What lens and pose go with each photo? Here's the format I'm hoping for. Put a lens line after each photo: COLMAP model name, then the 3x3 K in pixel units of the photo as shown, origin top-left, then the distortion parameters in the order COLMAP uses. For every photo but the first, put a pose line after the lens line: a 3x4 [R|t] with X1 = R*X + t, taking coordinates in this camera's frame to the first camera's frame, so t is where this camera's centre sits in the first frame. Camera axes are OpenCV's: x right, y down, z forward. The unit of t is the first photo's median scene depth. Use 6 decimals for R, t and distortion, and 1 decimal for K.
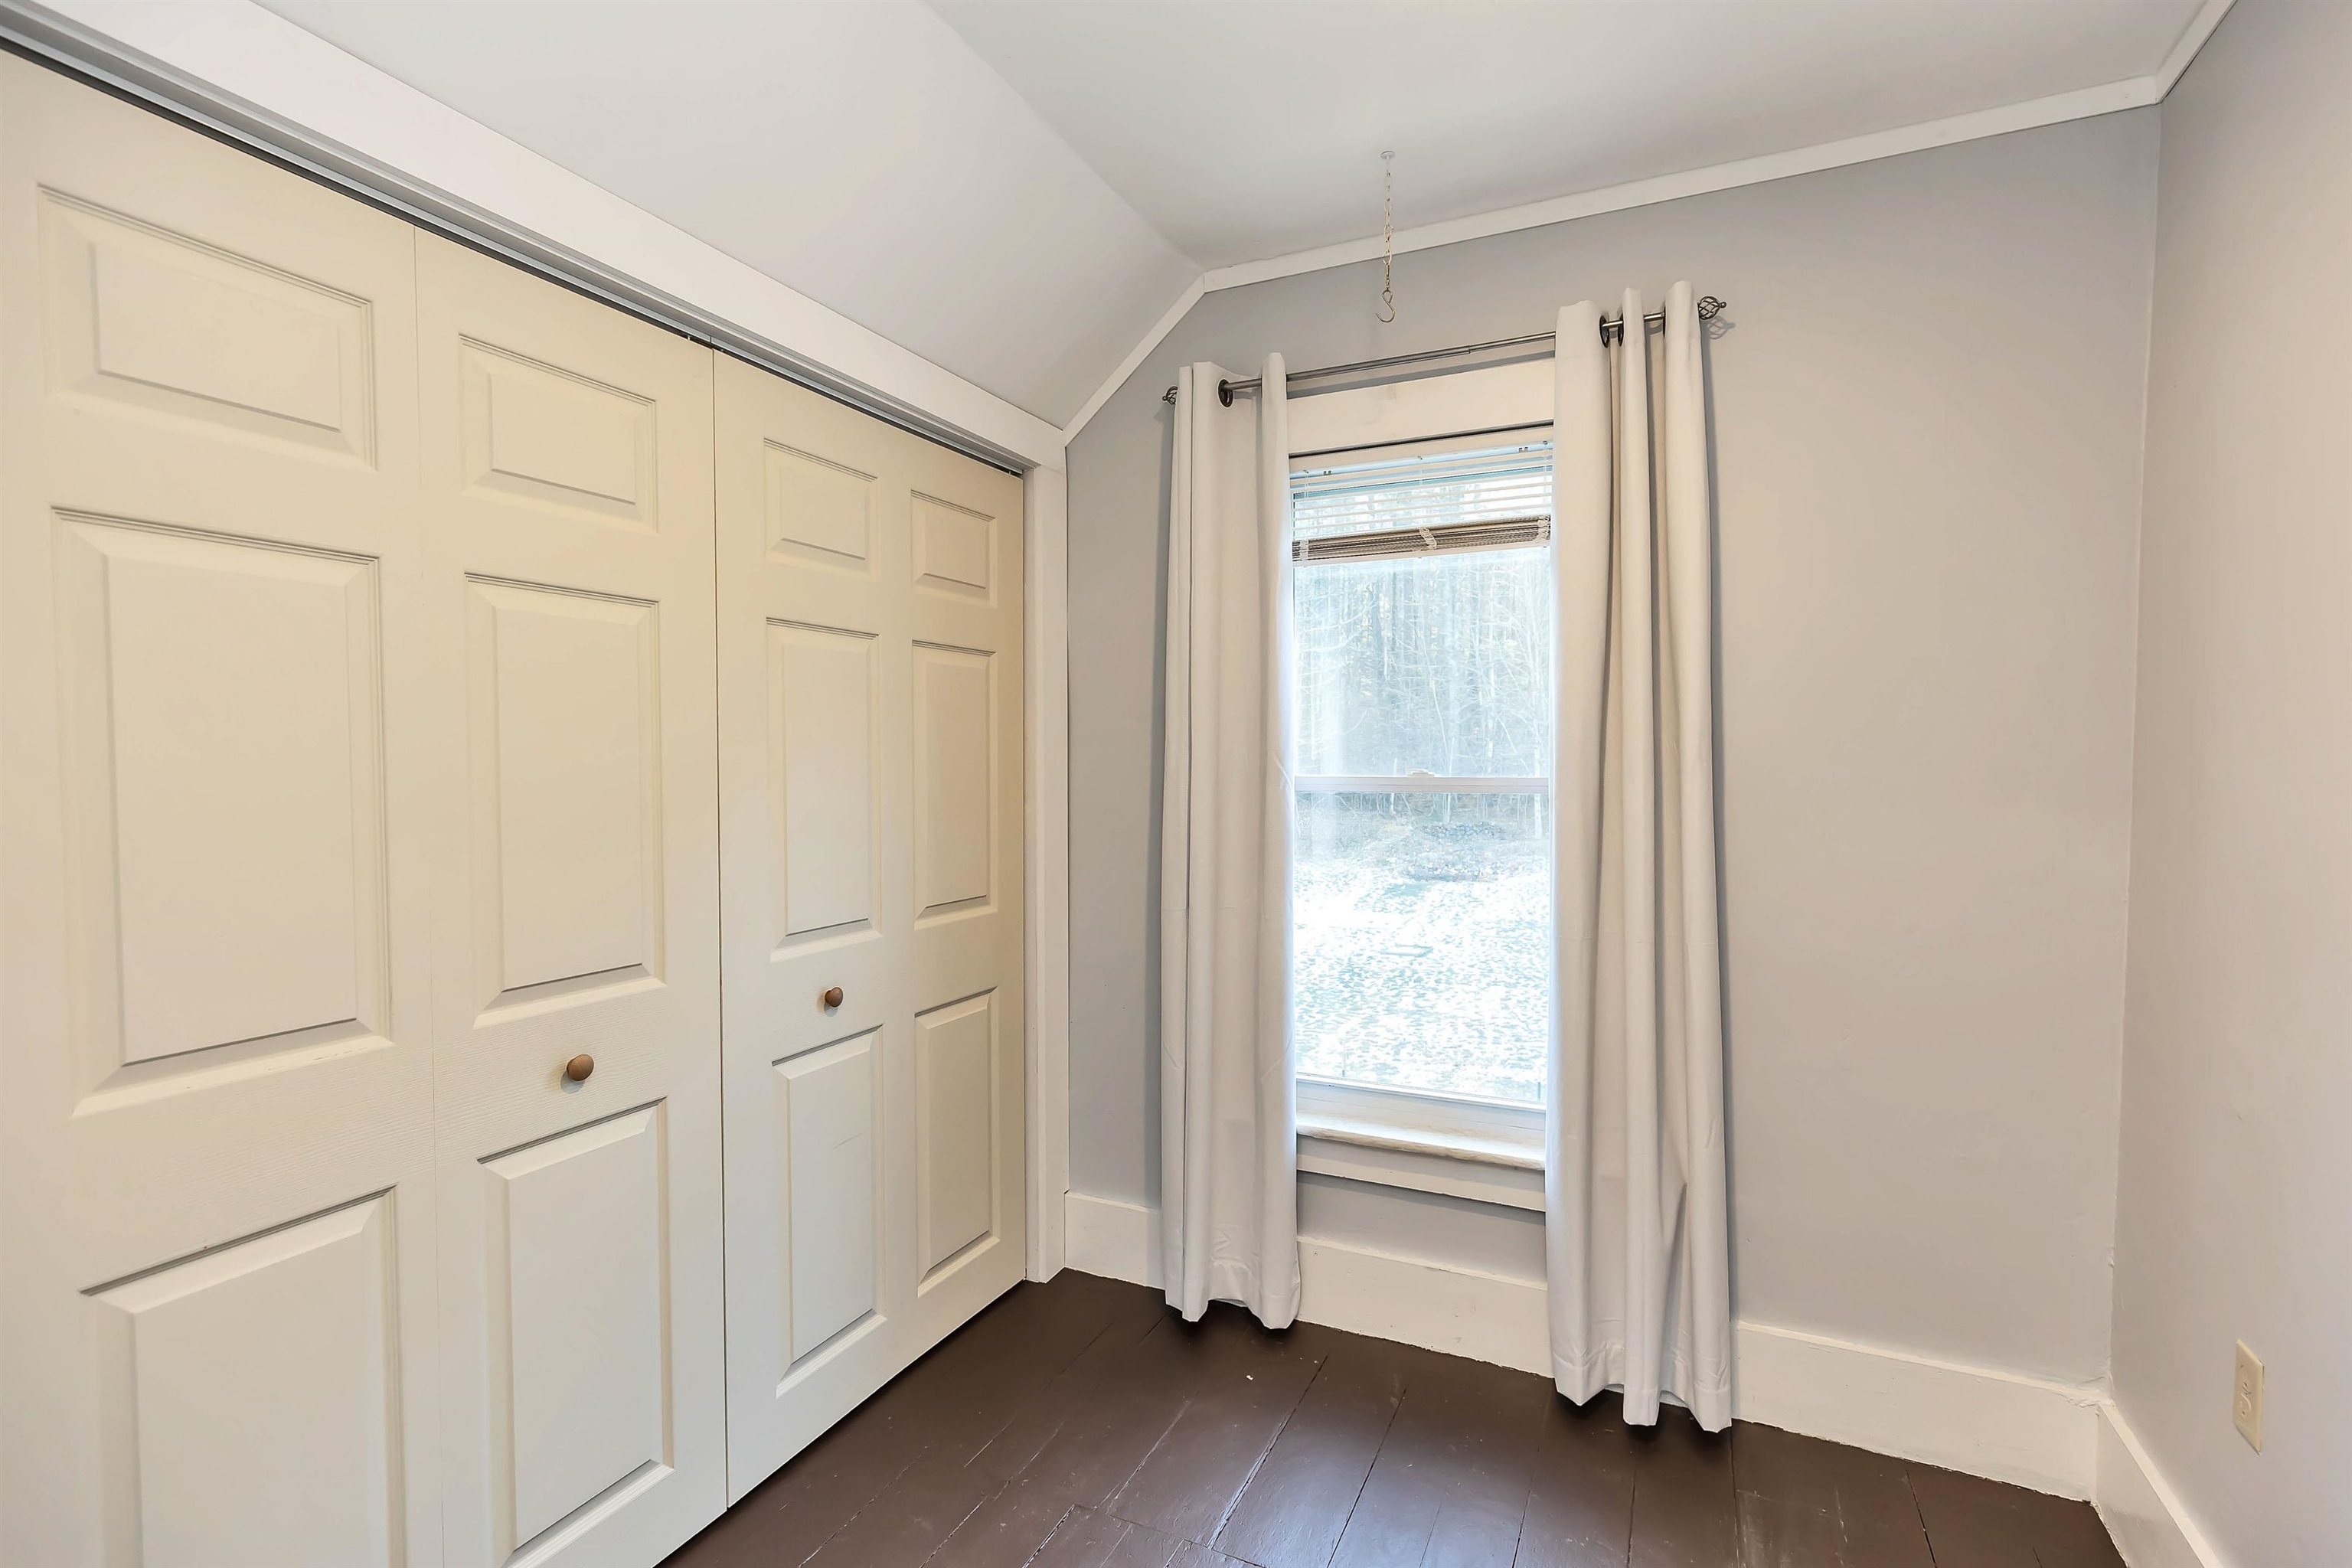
lens RADIAL K [[1049.6, 0, 1181.5], [0, 1049.6, 785.0], [0, 0, 1]] dist [0.003877, 0.000322]
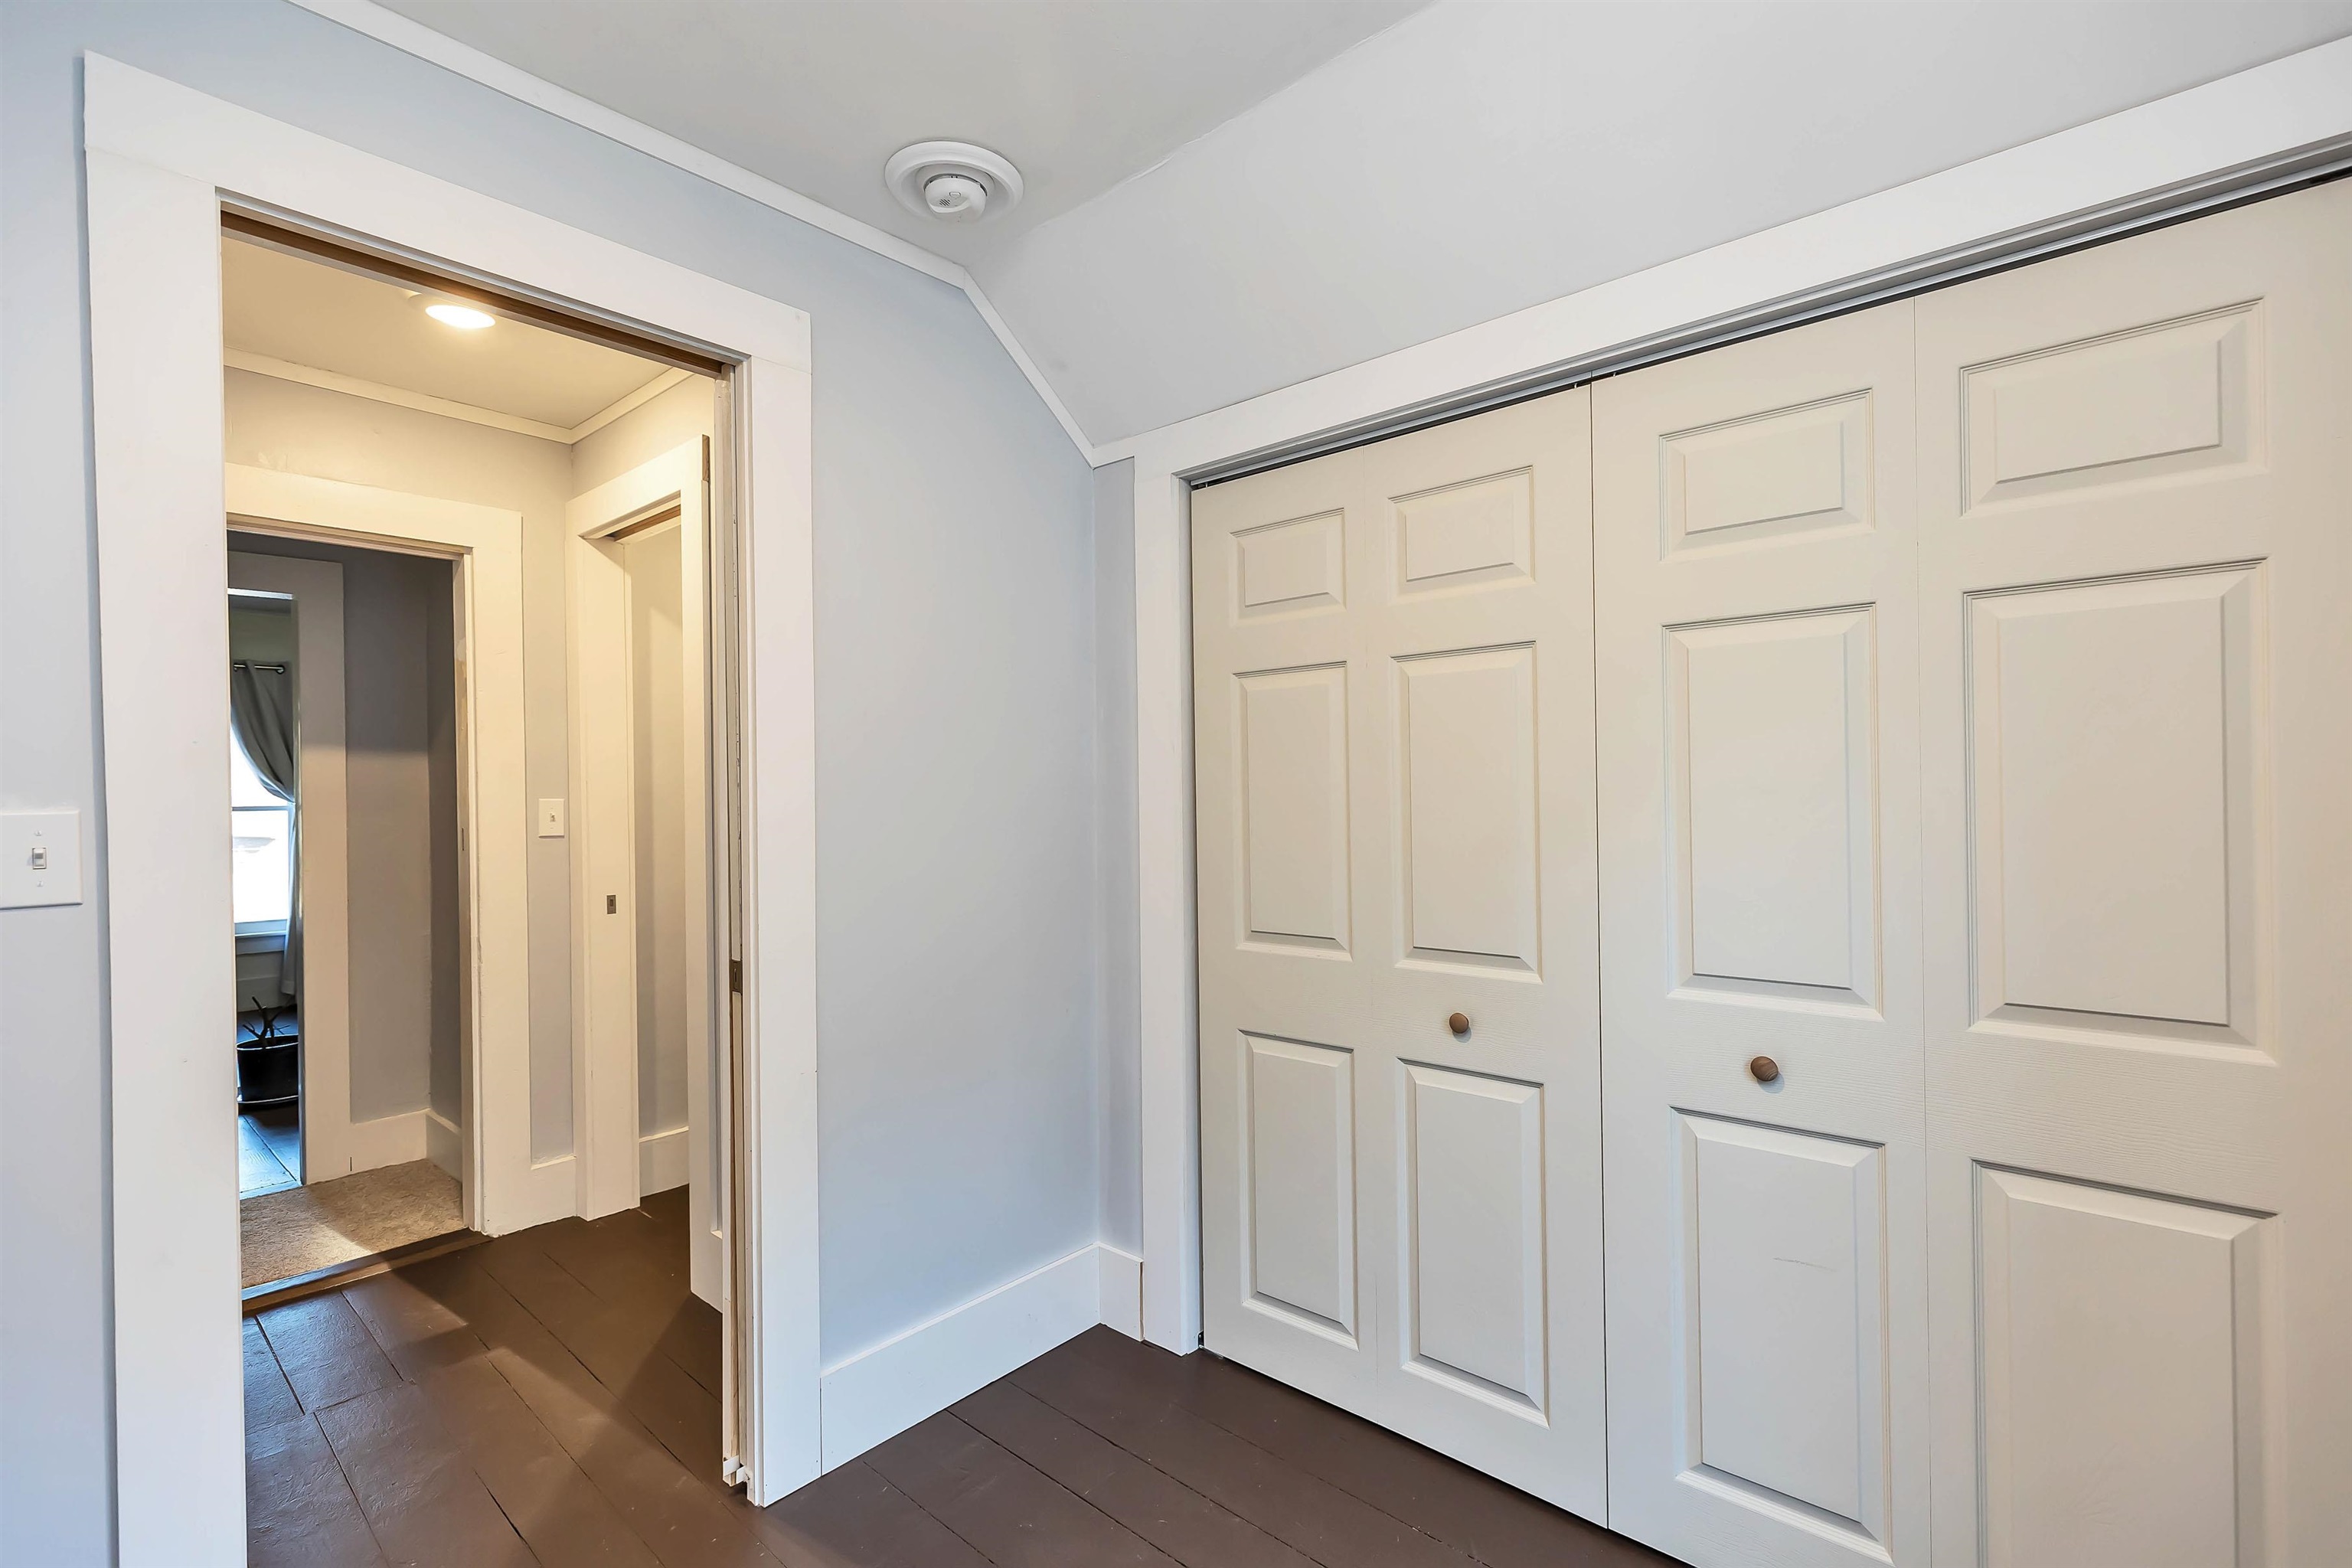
lens RADIAL K [[1049.6, 0, 1181.5], [0, 1049.6, 785.0], [0, 0, 1]] dist [0.003877, 0.000322]
pose [[-0.276105, -0.006483, -0.961105, 0.647212], [-0.010616, 0.999937, -0.003695, -0.010667], [0.961069, 0.009183, -0.276157, 0.884872]]
